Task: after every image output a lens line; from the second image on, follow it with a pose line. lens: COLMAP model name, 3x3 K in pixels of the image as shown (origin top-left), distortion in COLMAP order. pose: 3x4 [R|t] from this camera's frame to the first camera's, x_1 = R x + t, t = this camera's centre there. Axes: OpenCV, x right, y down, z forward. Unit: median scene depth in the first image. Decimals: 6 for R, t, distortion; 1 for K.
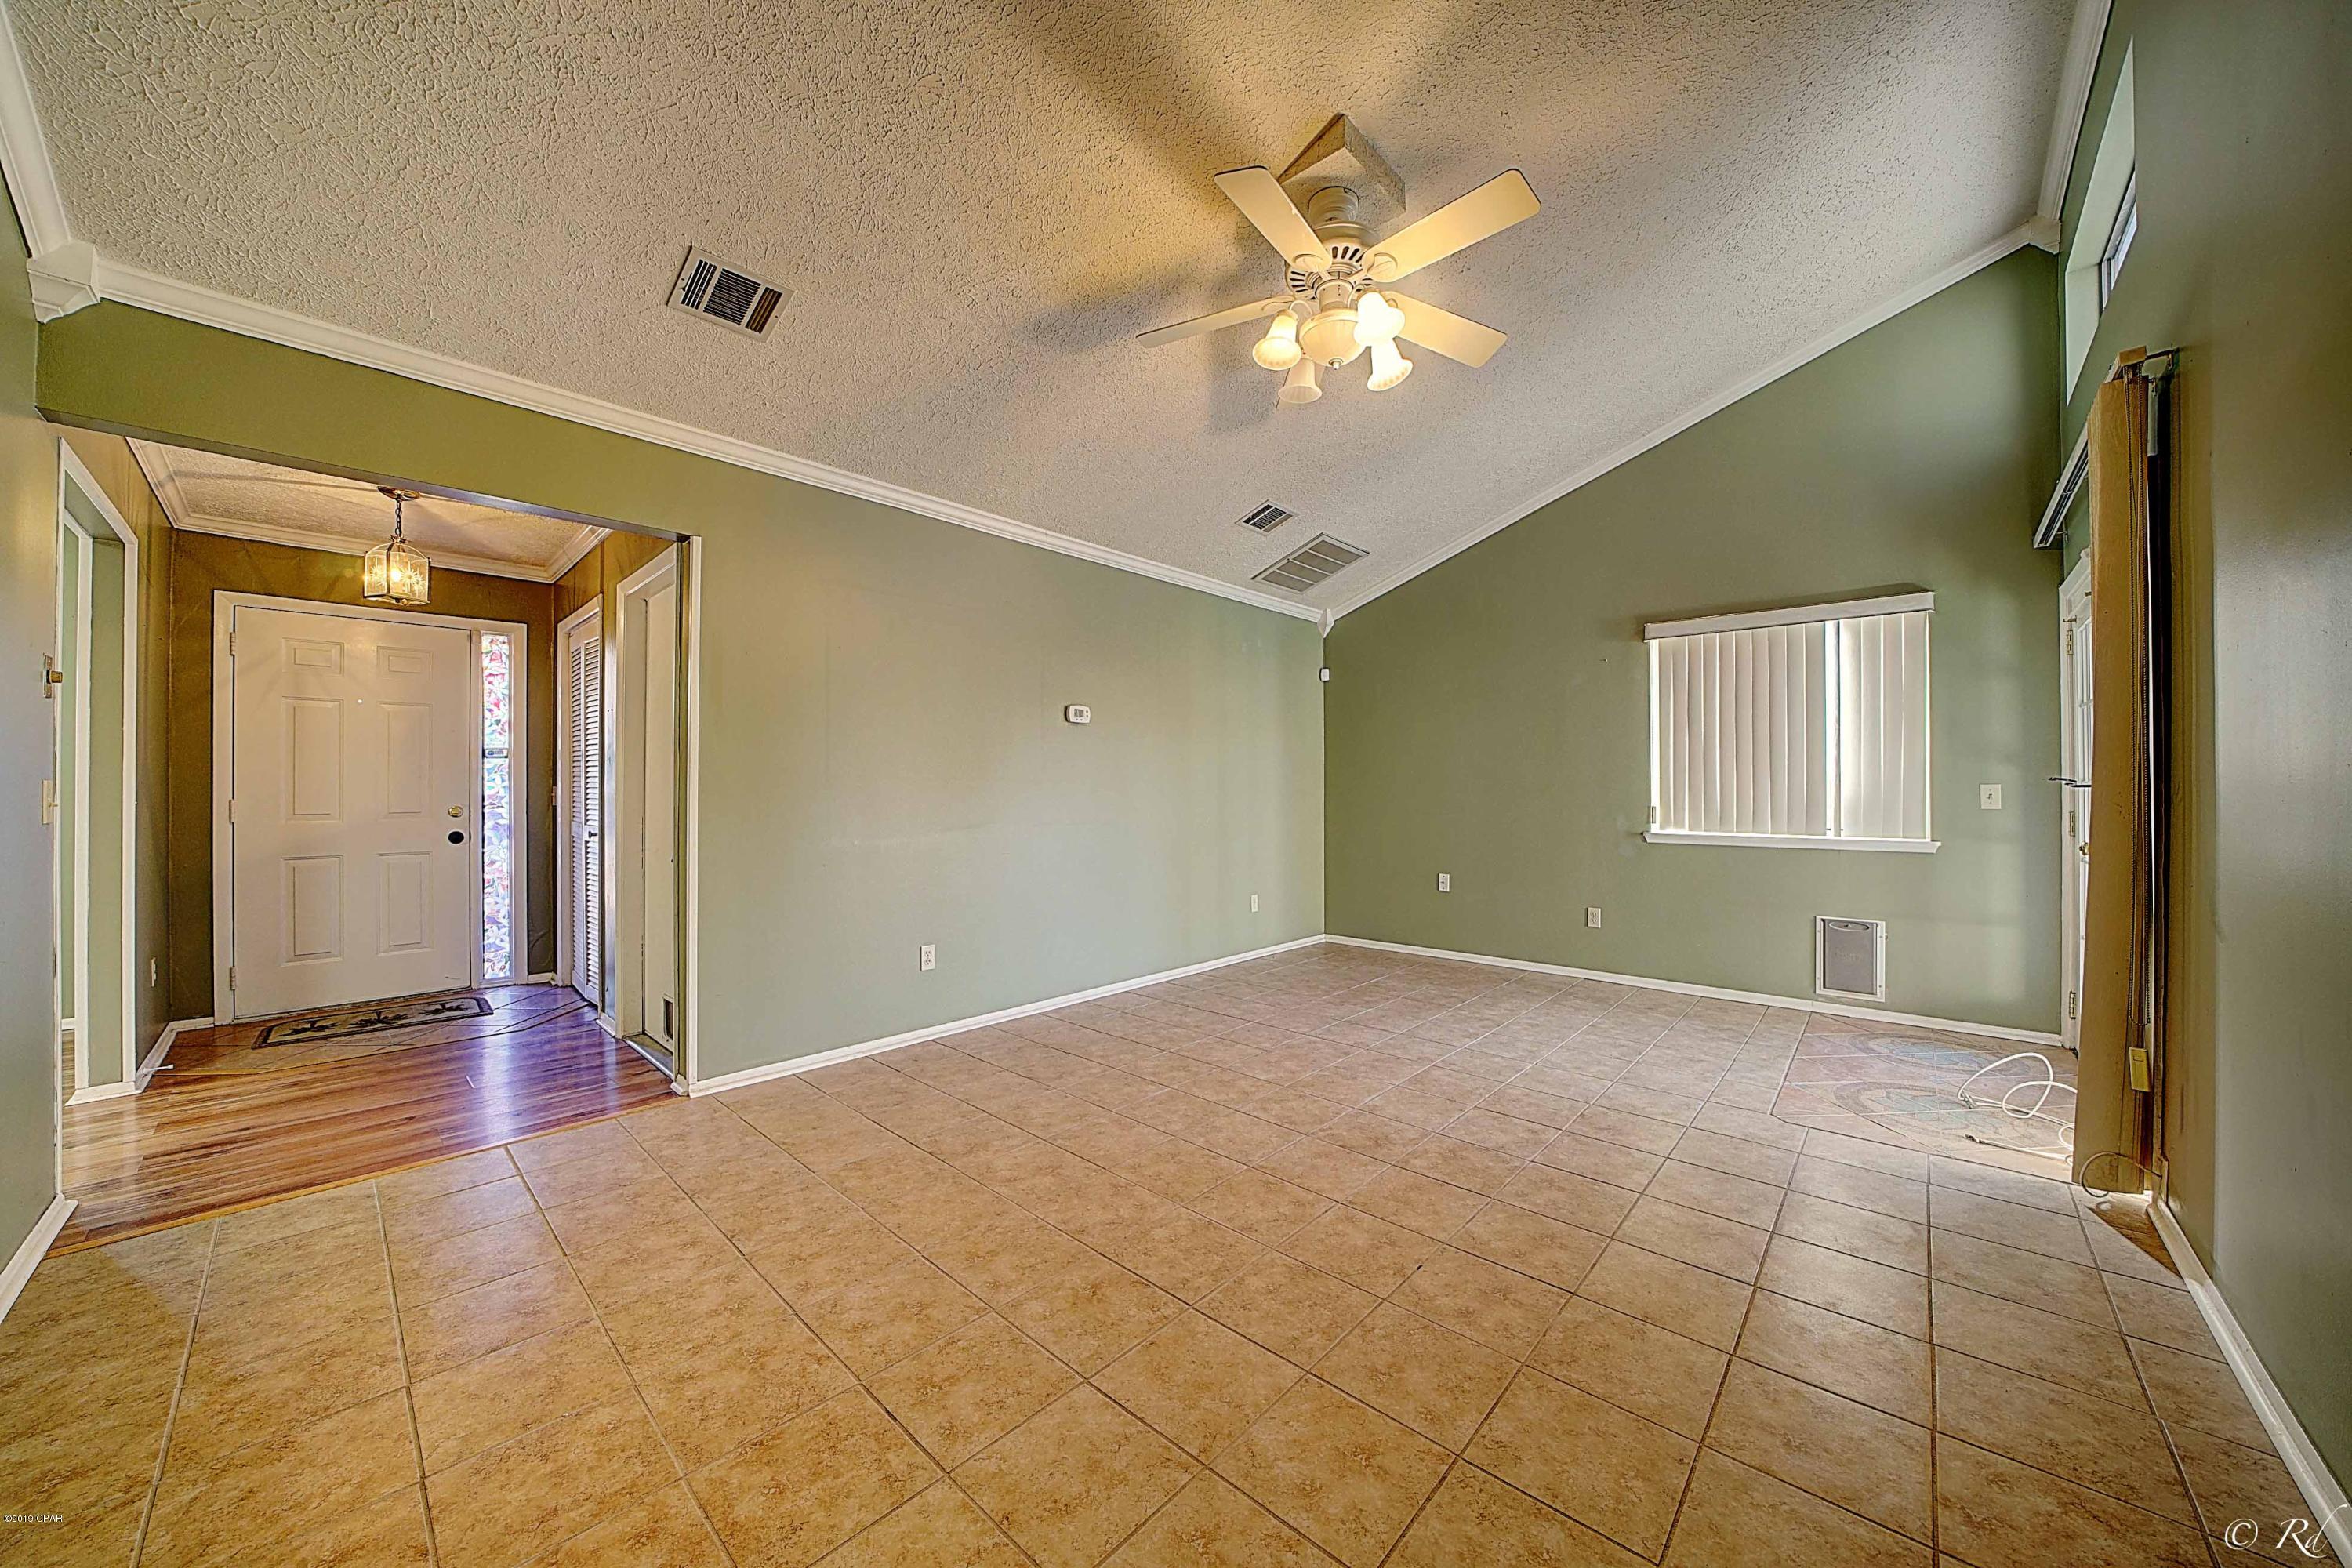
lens RADIAL K [[809.5, 0, 1167.5], [0, 809.5, 788.6], [0, 0, 1]] dist [-0.015273, 0.000297]
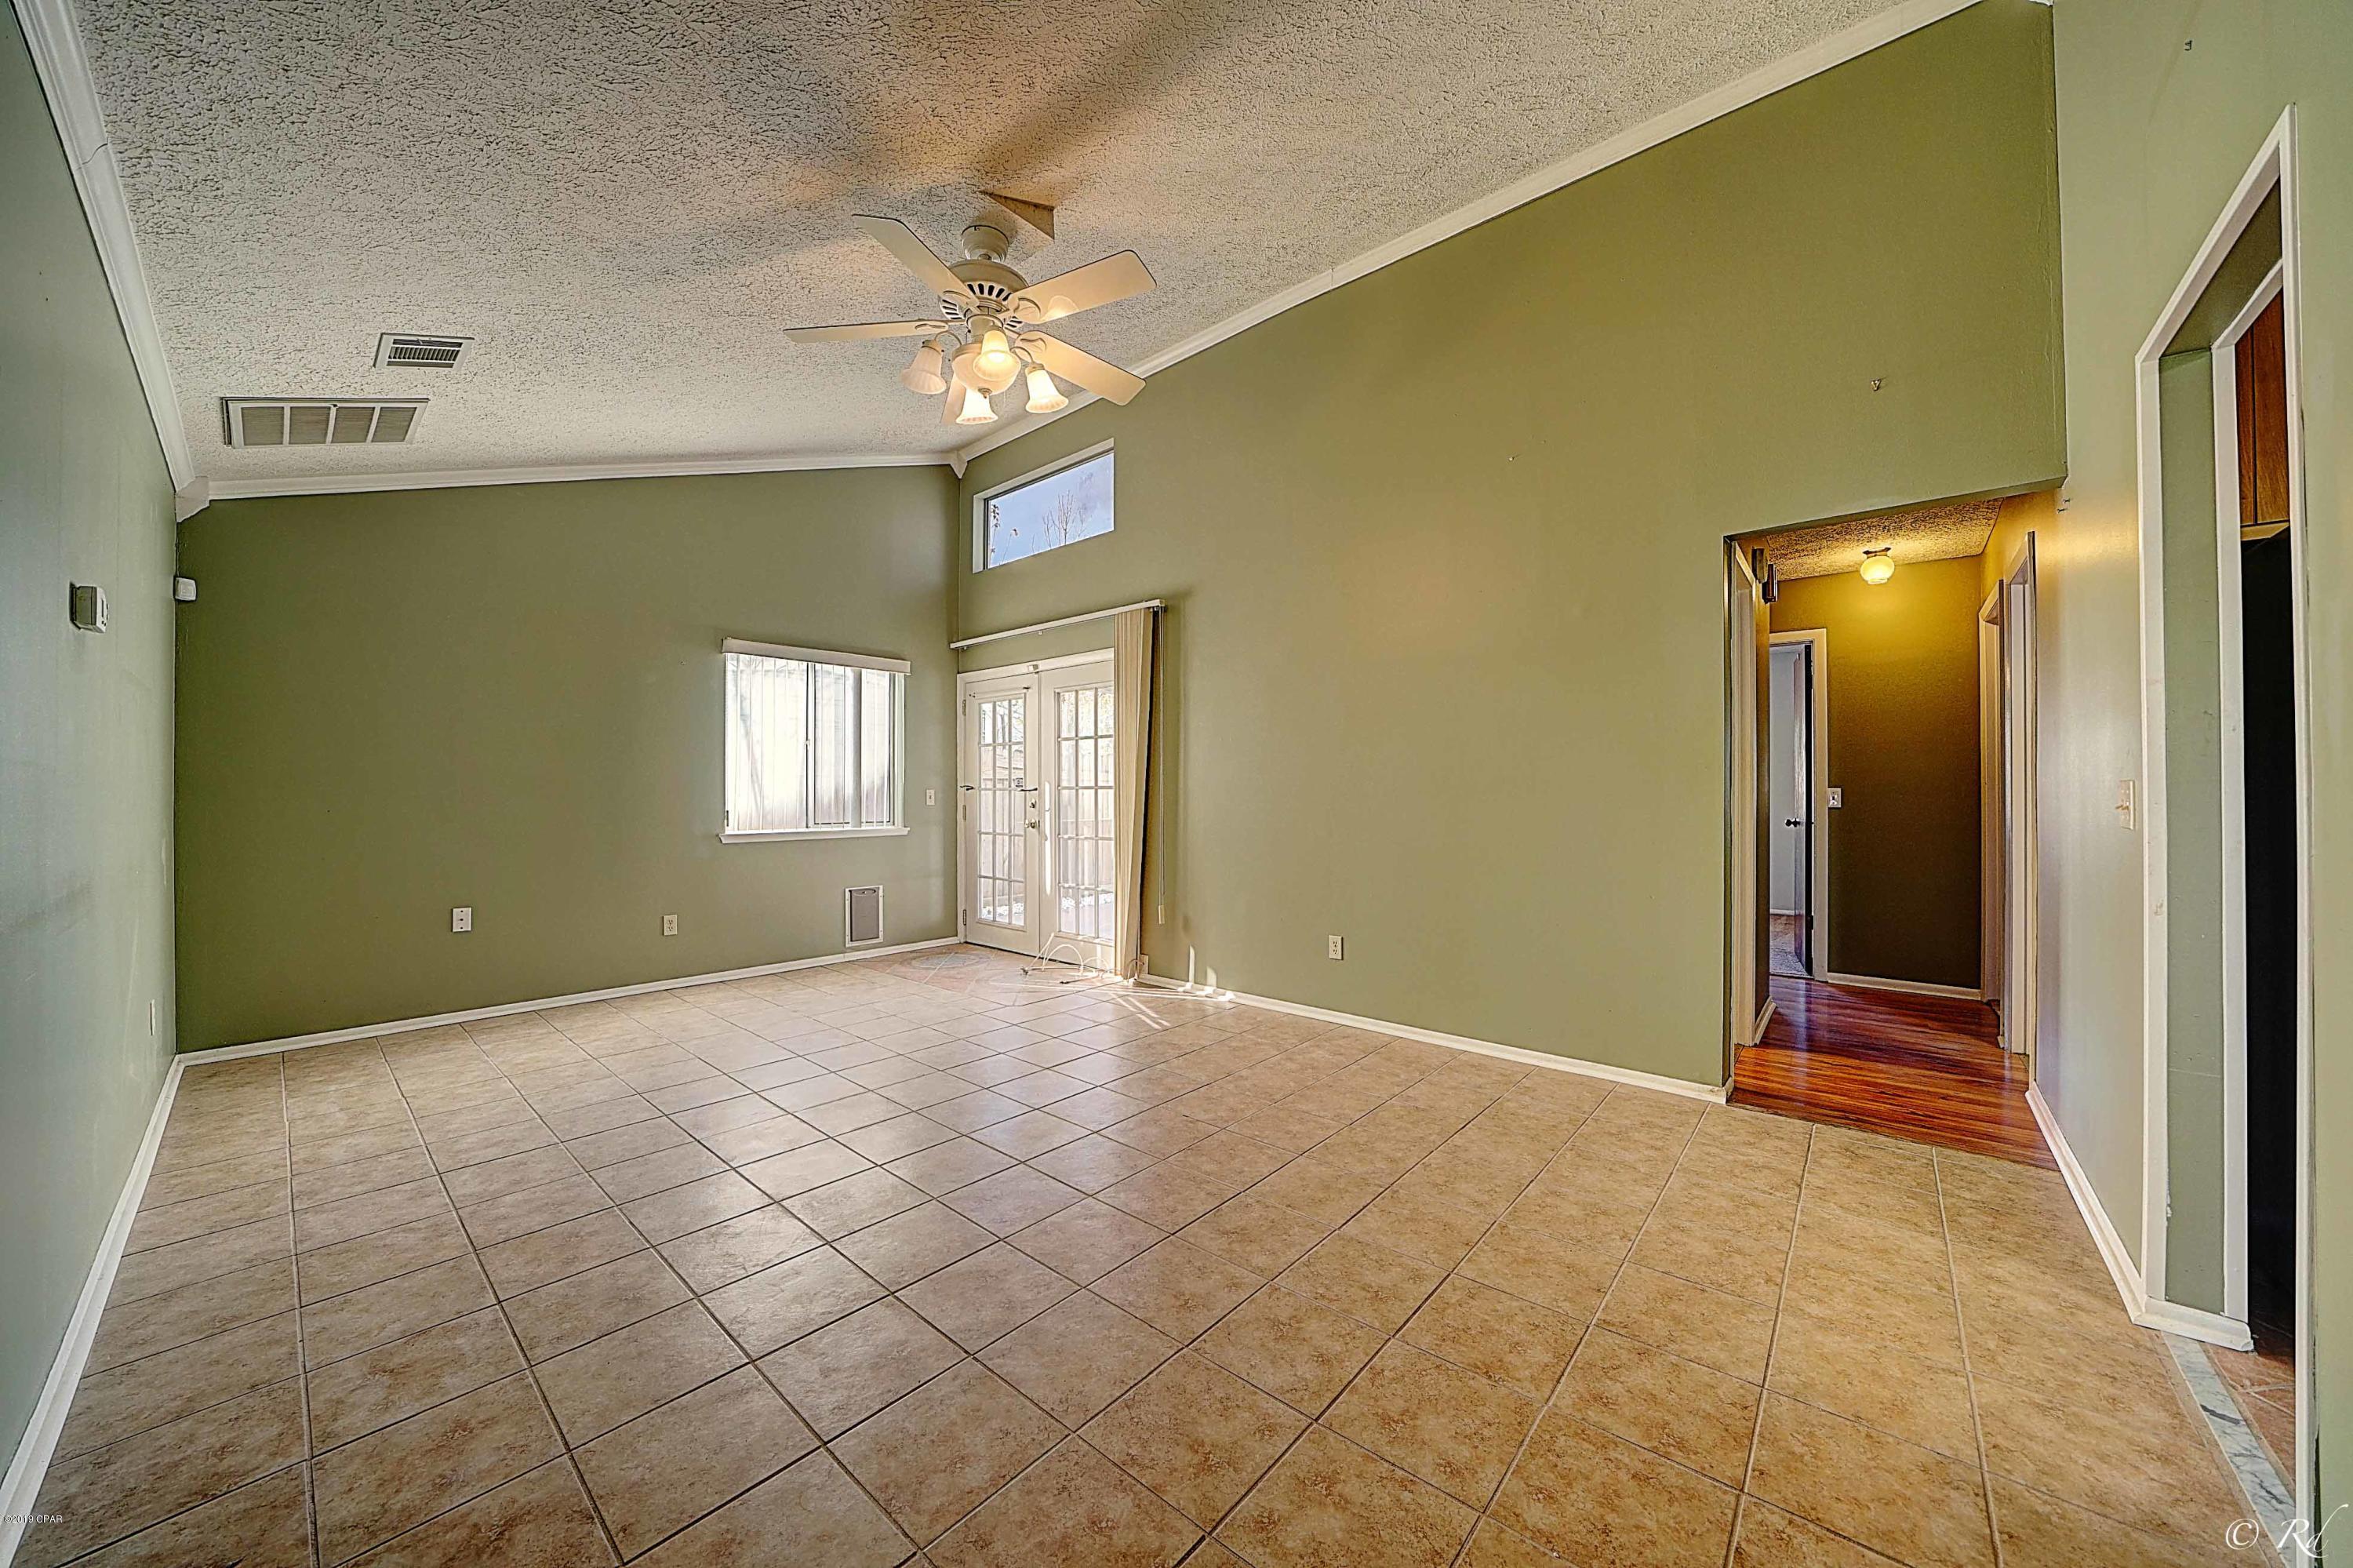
lens RADIAL K [[817.0, 0, 1172.1], [0, 817.0, 783.2], [0, 0, 1]] dist [-0.024514, 0.002469]
pose [[-0.029118, 0.012599, 0.999497, -1.252912], [0.001192, 0.999920, -0.012569, 0.004925], [-0.999575, 0.000825, -0.029131, 1.129030]]
